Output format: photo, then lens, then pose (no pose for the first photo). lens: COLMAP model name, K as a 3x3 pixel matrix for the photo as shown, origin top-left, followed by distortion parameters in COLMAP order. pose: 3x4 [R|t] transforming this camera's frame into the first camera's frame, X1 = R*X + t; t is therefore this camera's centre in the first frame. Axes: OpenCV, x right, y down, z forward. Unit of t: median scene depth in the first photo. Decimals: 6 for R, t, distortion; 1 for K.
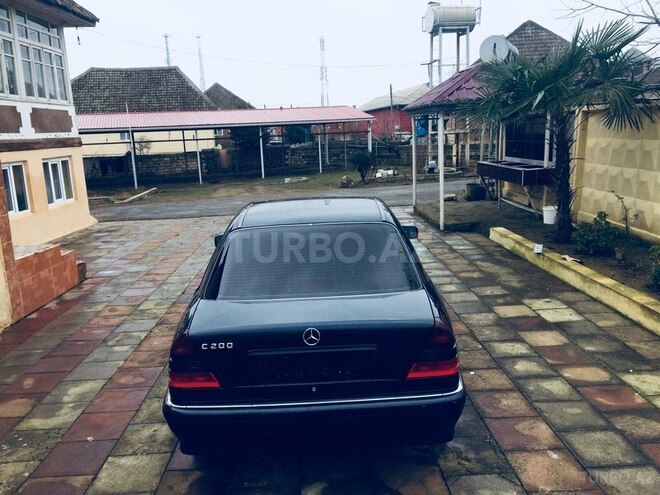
lens RADIAL K [[562.6, 0, 328.3], [0, 562.6, 250.6], [0, 0, 1]] dist [0.100346, -0.137377]
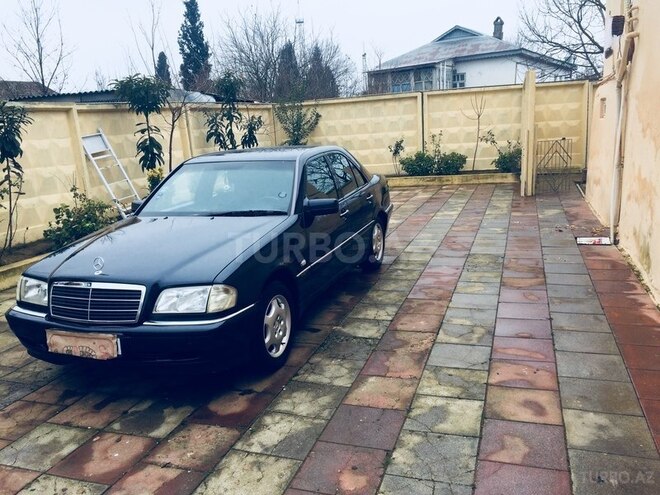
lens RADIAL K [[562.6, 0, 328.3], [0, 562.6, 250.6], [0, 0, 1]] dist [0.100346, -0.137377]
pose [[-0.931915, 0.017403, 0.362258, -0.272250], [0.163115, 0.912236, 0.375790, -0.150337], [-0.323925, 0.409294, -0.852966, 0.972969]]
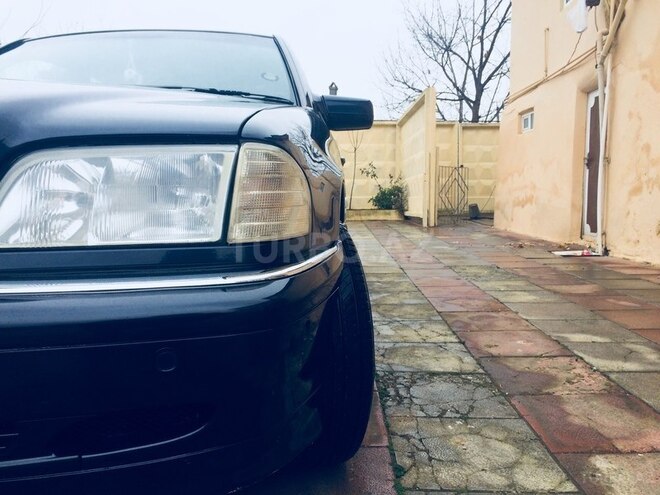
lens RADIAL K [[562.6, 0, 328.3], [0, 562.6, 250.6], [0, 0, 1]] dist [0.100346, -0.137377]
pose [[-0.997430, 0.049881, 0.051441, -0.103578], [0.062954, 0.952913, 0.296638, -0.026084], [-0.034222, 0.299114, -0.953604, 0.804149]]
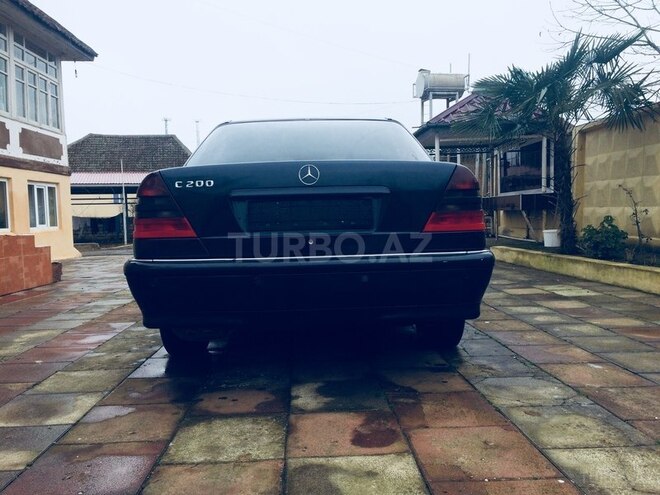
lens RADIAL K [[562.6, 0, 328.3], [0, 562.6, 250.6], [0, 0, 1]] dist [0.100346, -0.137377]
pose [[0.999744, 0.016291, 0.015670, -0.003682], [-0.013878, 0.989571, -0.143378, 0.110400], [-0.017842, 0.143124, 0.989544, 0.055992]]
